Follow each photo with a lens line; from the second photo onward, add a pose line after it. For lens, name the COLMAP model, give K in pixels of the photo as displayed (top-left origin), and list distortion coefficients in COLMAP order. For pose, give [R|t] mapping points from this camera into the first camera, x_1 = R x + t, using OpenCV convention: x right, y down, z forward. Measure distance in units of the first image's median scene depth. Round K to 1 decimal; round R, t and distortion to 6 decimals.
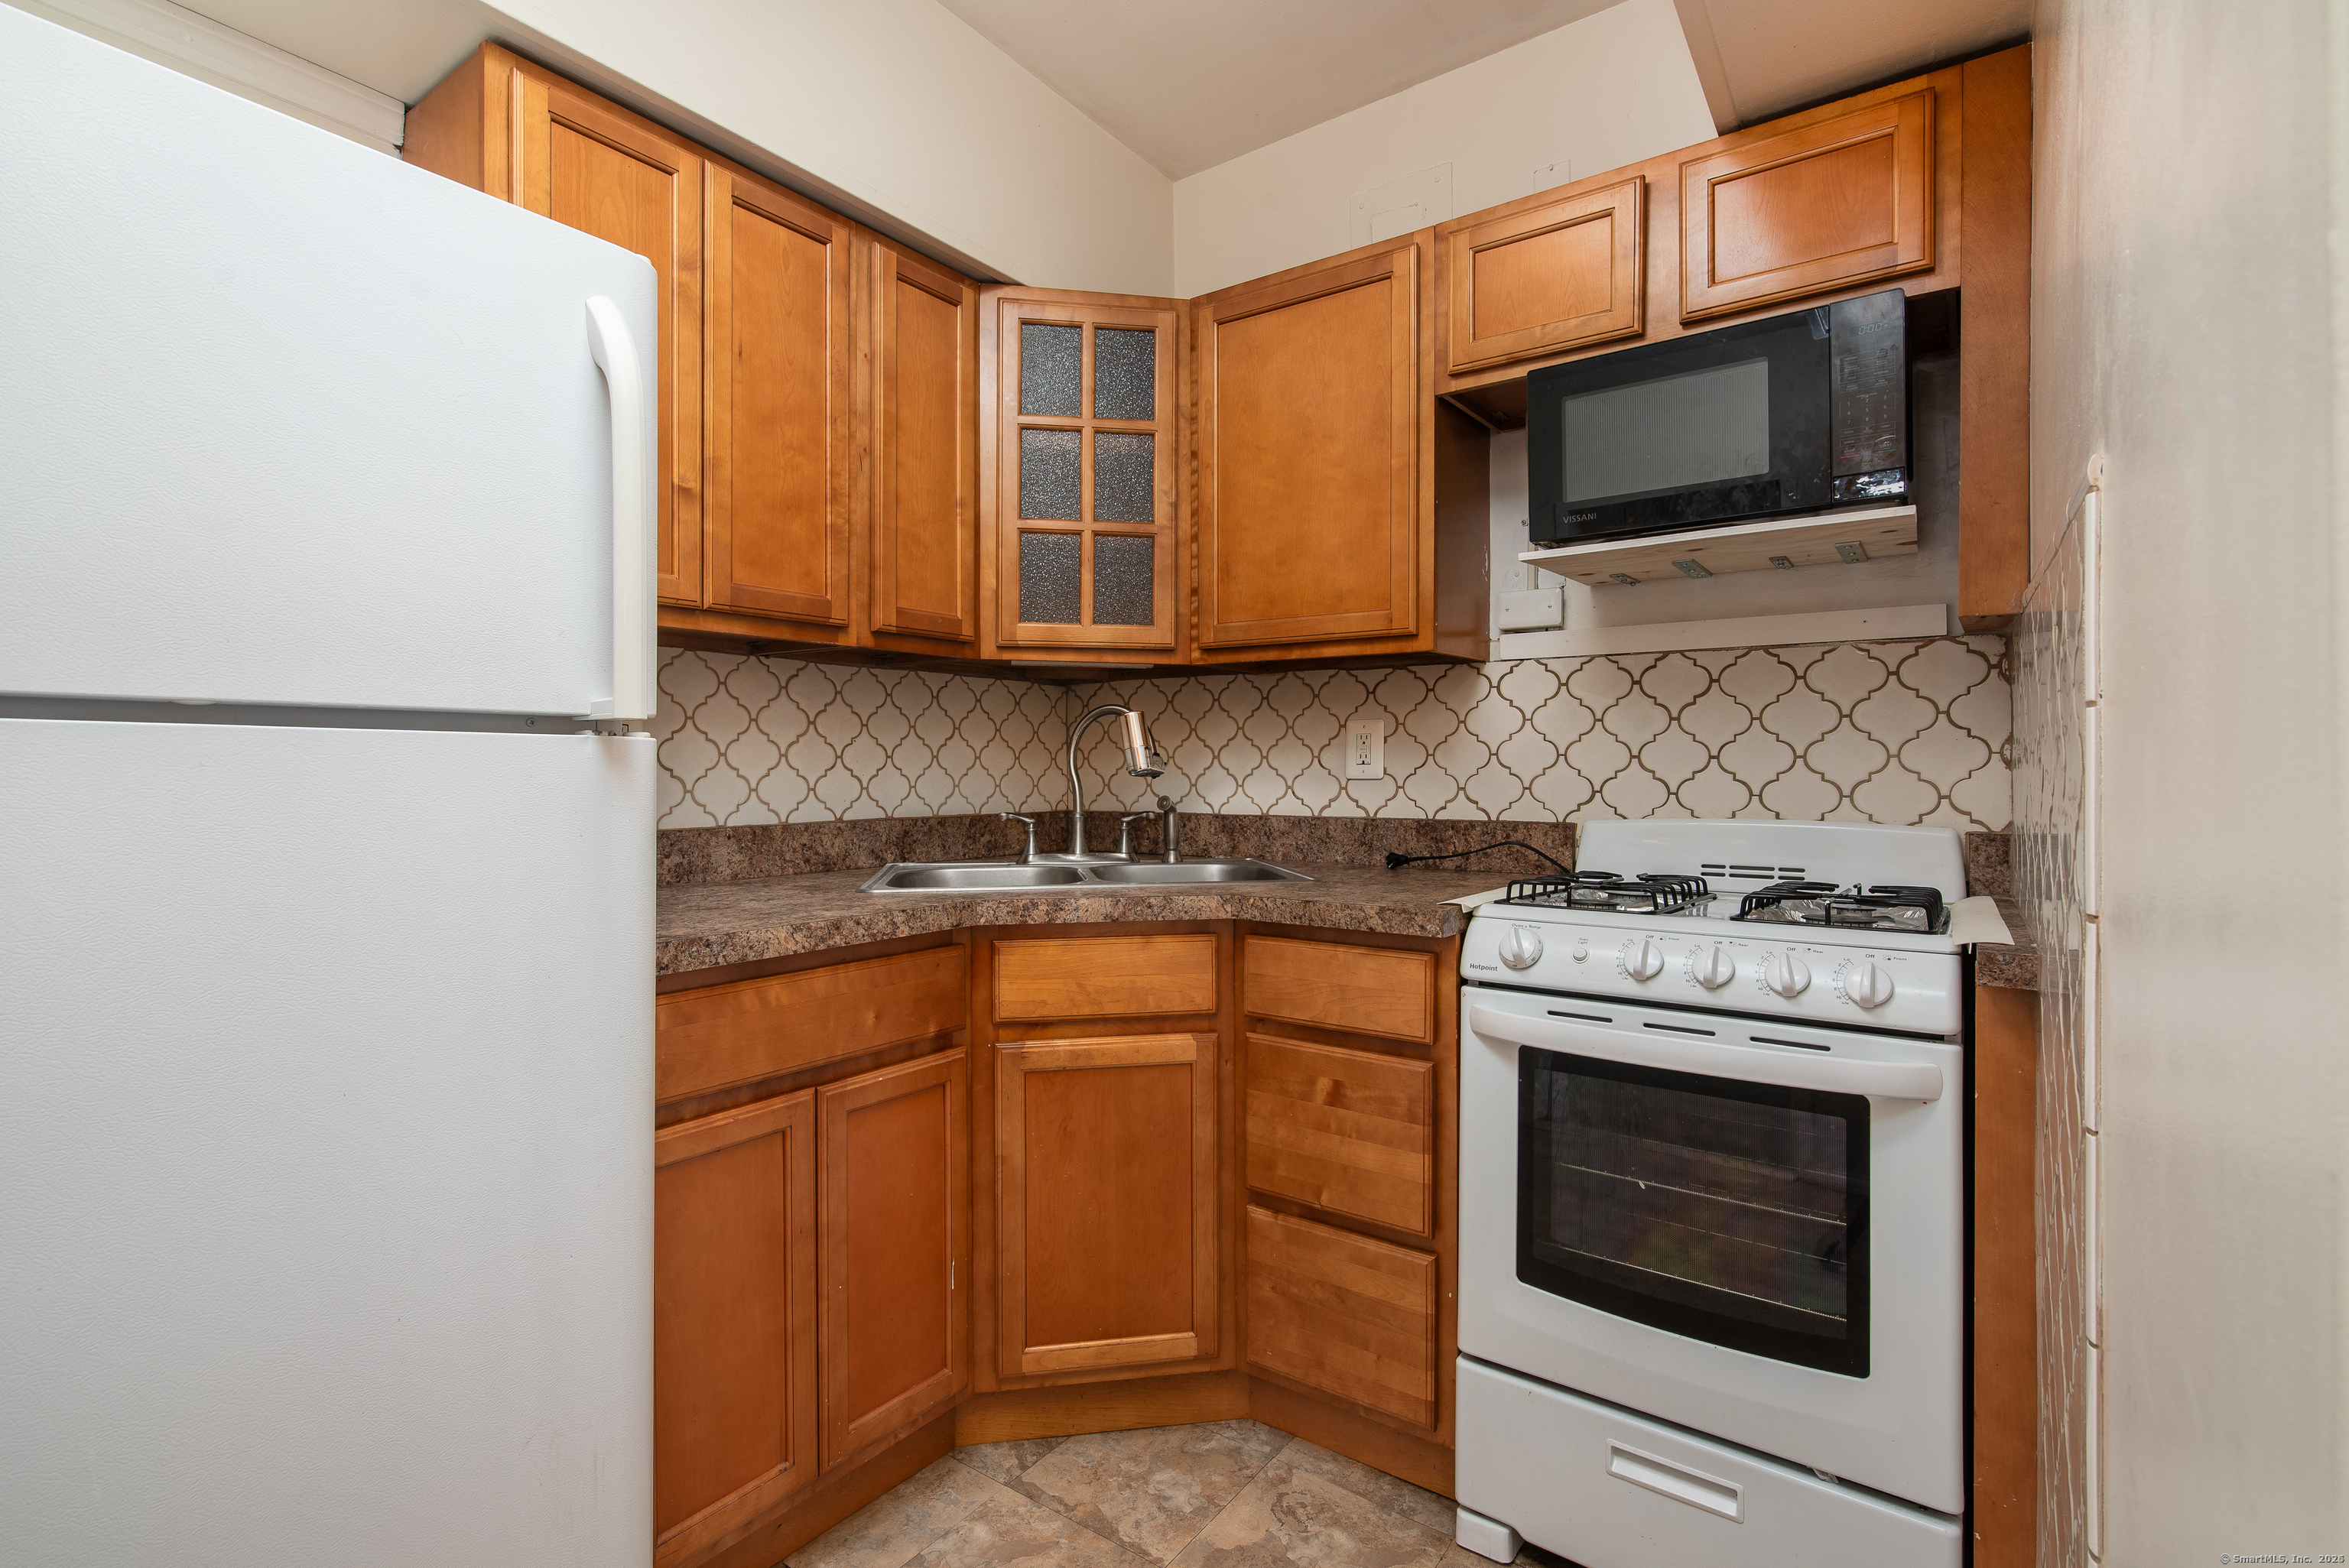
lens RADIAL K [[1098.5, 0, 1171.8], [0, 1098.5, 771.2], [0, 0, 1]] dist [-0.002221, -0.000238]
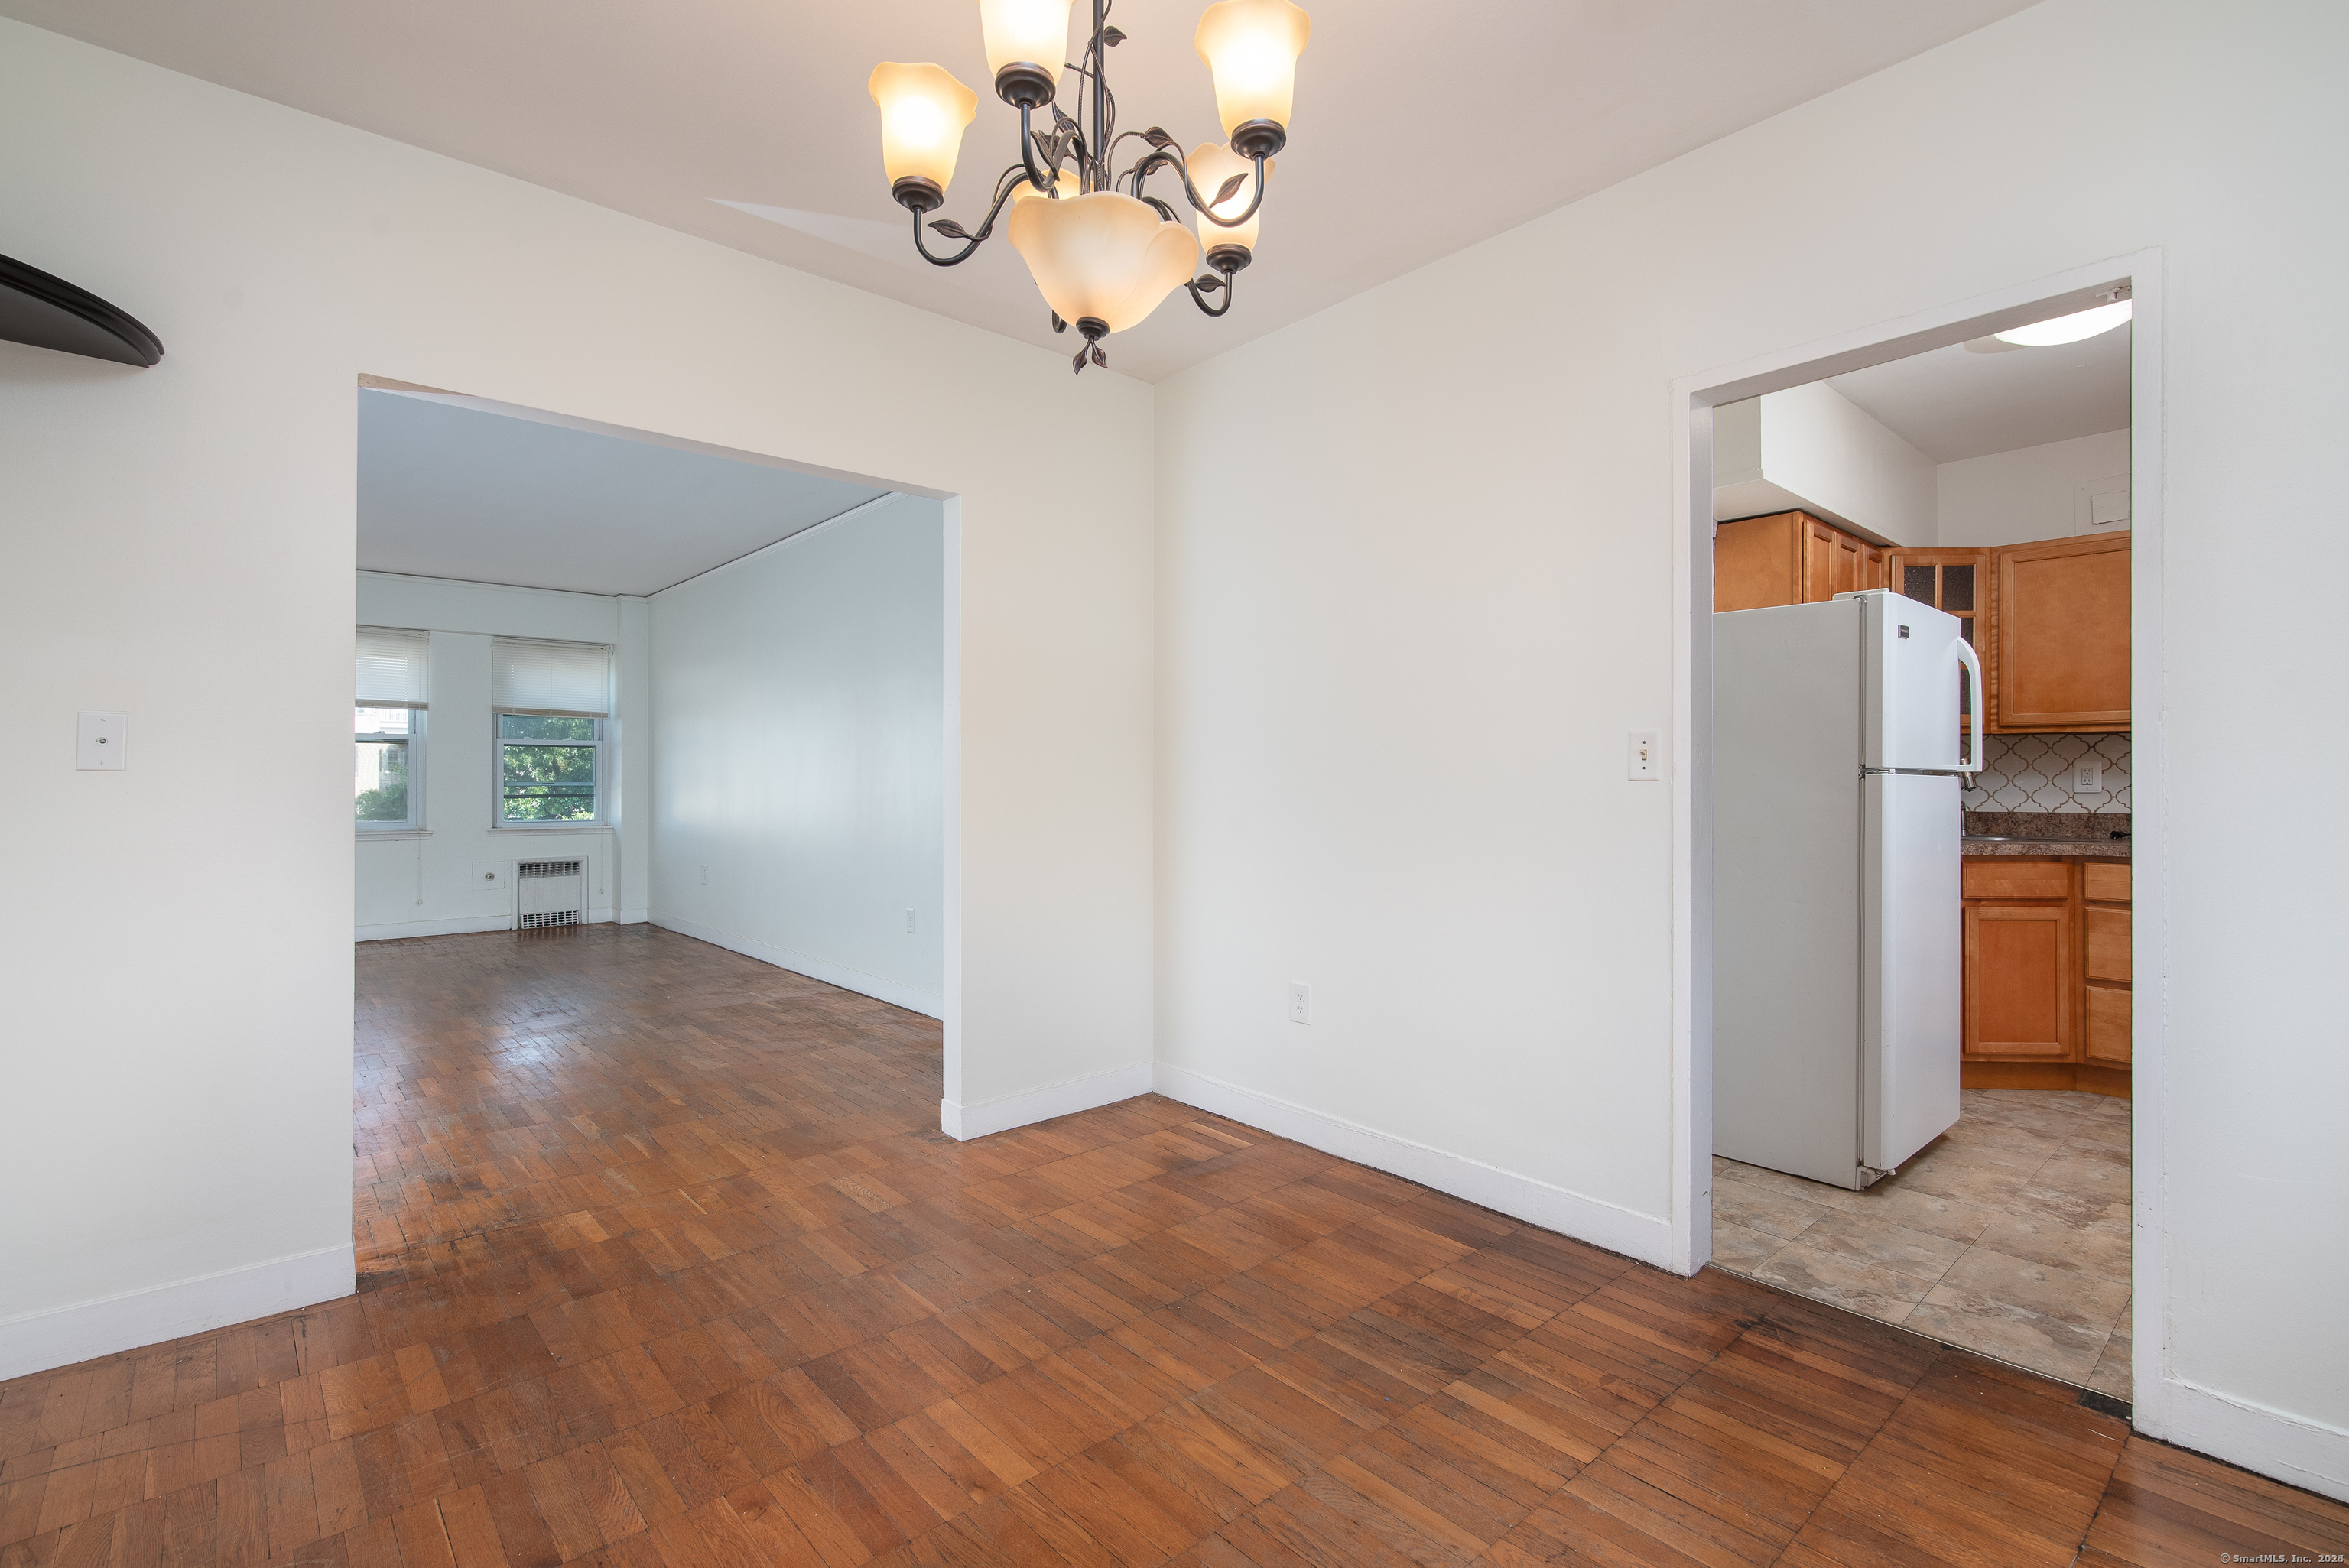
lens RADIAL K [[1098.5, 0, 1173.1], [0, 1098.5, 779.2], [0, 0, 1]] dist [-0.002221, -0.000238]
pose [[0.976541, 0.000654, -0.215331, -1.045934], [-0.002375, 0.999967, -0.007730, 0.002340], [0.215319, 0.008060, 0.976510, -1.294294]]
